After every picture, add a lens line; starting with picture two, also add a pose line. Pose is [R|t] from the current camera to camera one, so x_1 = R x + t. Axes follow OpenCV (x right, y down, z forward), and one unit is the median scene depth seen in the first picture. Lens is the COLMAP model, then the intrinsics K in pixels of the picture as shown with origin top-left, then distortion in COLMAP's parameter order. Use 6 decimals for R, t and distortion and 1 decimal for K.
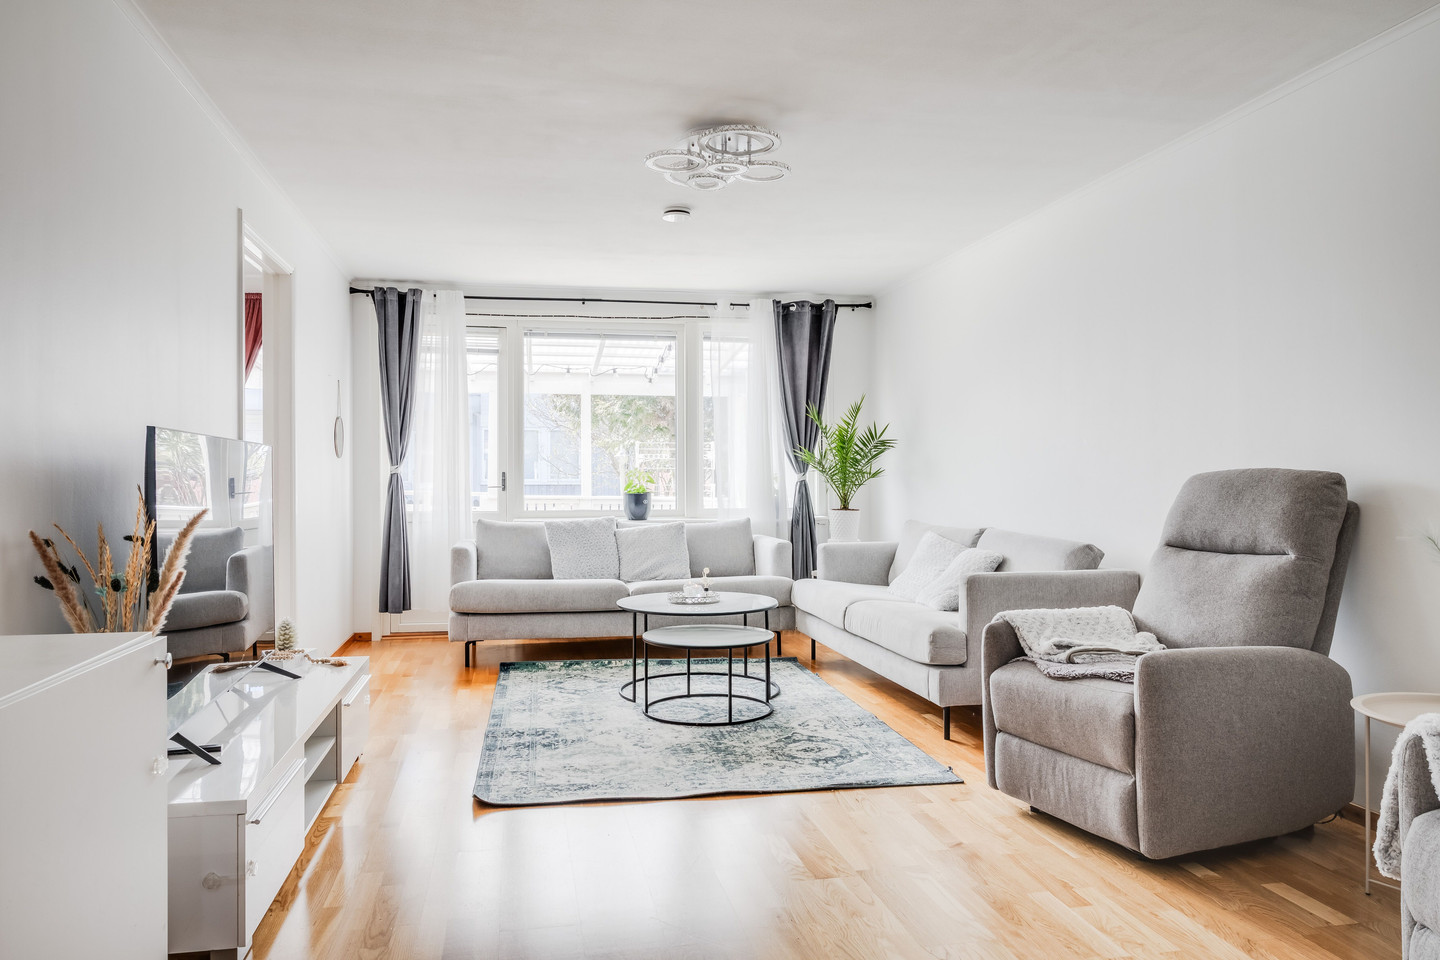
lens RADIAL K [[968.3, 0, 739.7], [0, 968.3, 486.2], [0, 0, 1]] dist [0.002021, 0.000398]
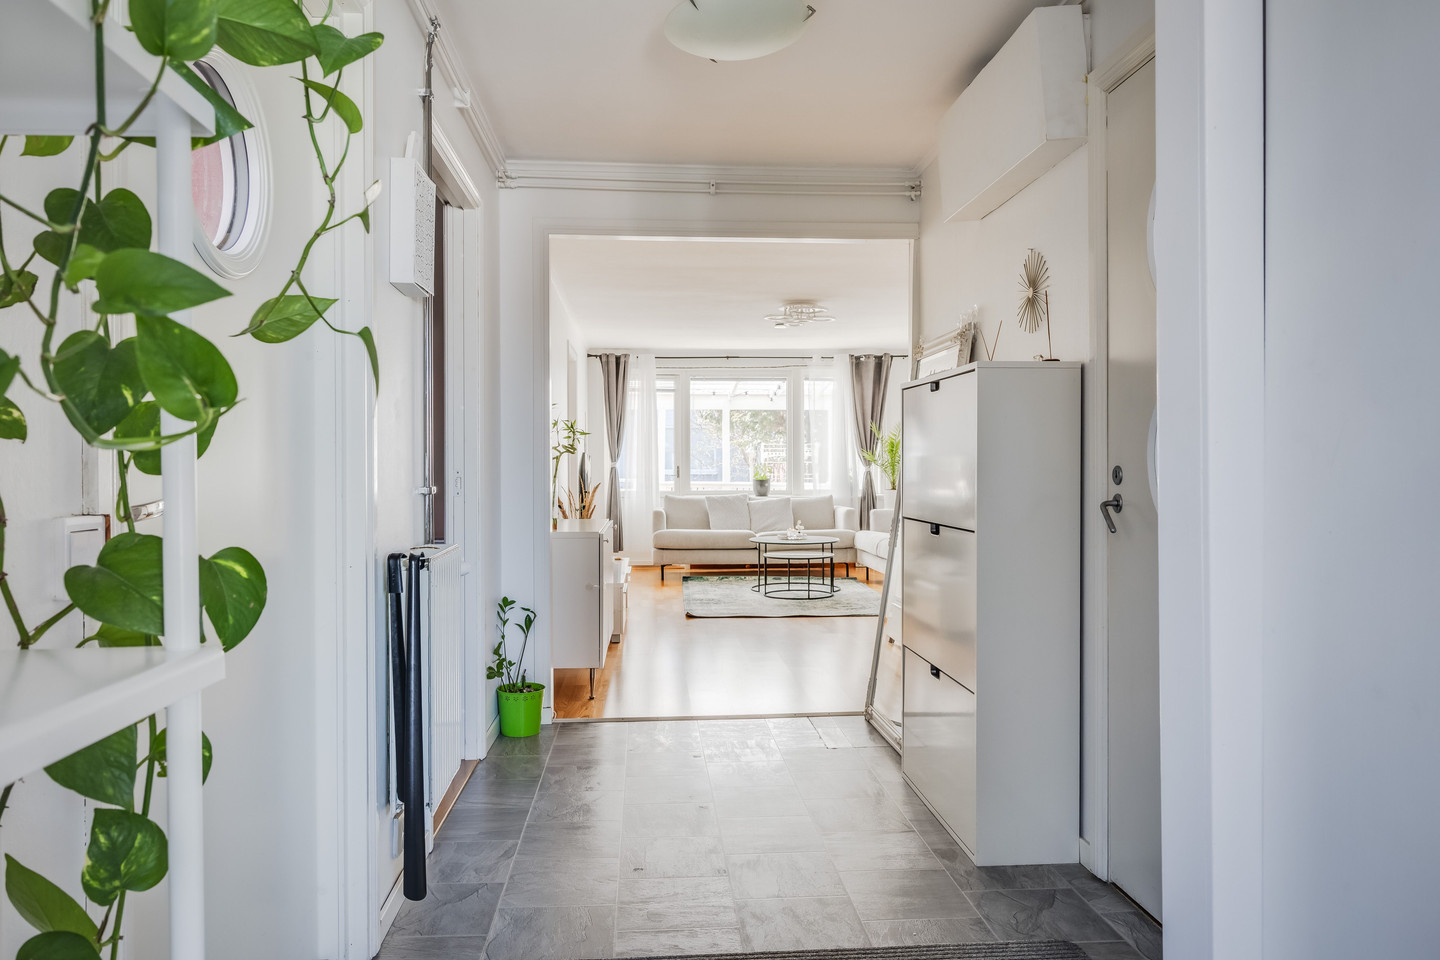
lens RADIAL K [[968.3, 0, 739.7], [0, 968.3, 486.2], [0, 0, 1]] dist [0.002021, 0.000398]
pose [[0.991276, 0.001494, -0.131797, 0.069066], [0.000029, 0.999933, 0.011551, 0.000224], [0.131805, -0.011454, 0.991209, -0.586521]]
